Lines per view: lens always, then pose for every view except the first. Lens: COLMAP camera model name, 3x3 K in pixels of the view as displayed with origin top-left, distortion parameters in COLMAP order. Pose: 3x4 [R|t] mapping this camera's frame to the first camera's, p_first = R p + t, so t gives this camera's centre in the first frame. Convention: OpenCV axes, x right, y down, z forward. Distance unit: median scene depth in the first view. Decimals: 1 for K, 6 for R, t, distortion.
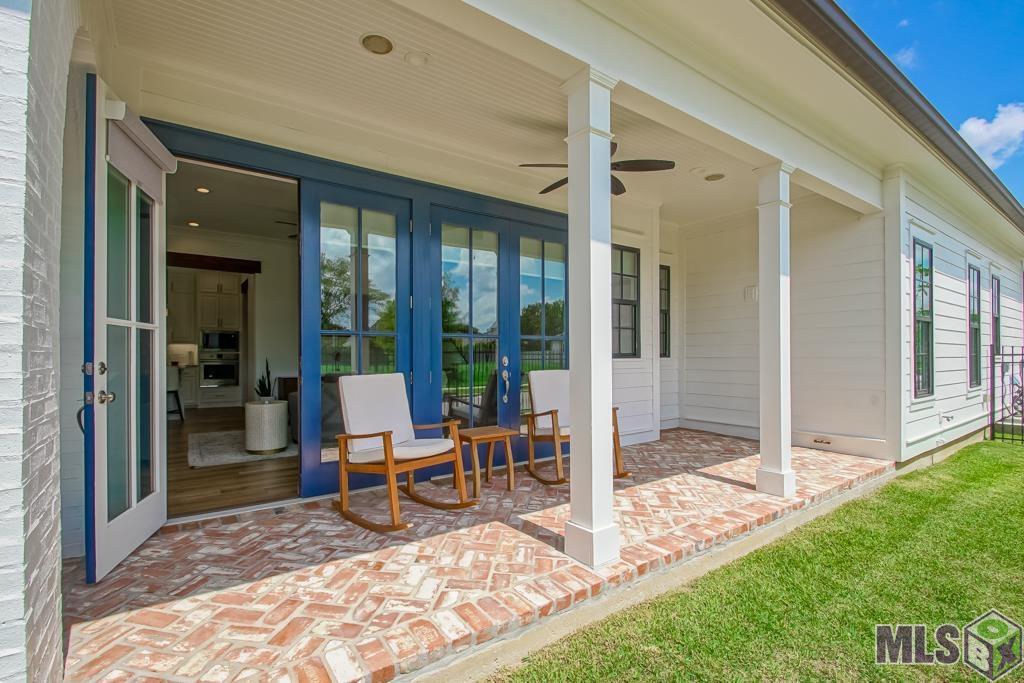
lens RADIAL K [[469.1, 0, 512.5], [0, 469.1, 344.6], [0, 0, 1]] dist [-0.001953, 0.000009]
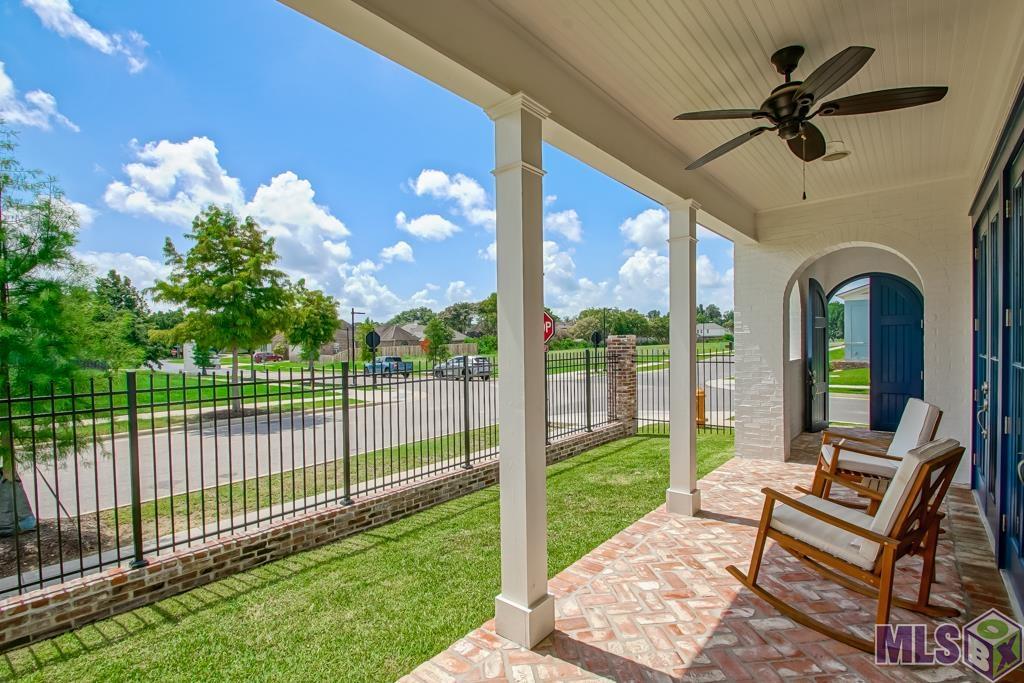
lens RADIAL K [[469.1, 0, 512.5], [0, 469.1, 346.4], [0, 0, 1]] dist [-0.001953, 0.000009]
pose [[-0.974552, -0.003127, -0.224141, 0.745997], [-0.004367, 0.999978, 0.005039, -0.061085], [0.224120, 0.005889, -0.974544, 1.661469]]
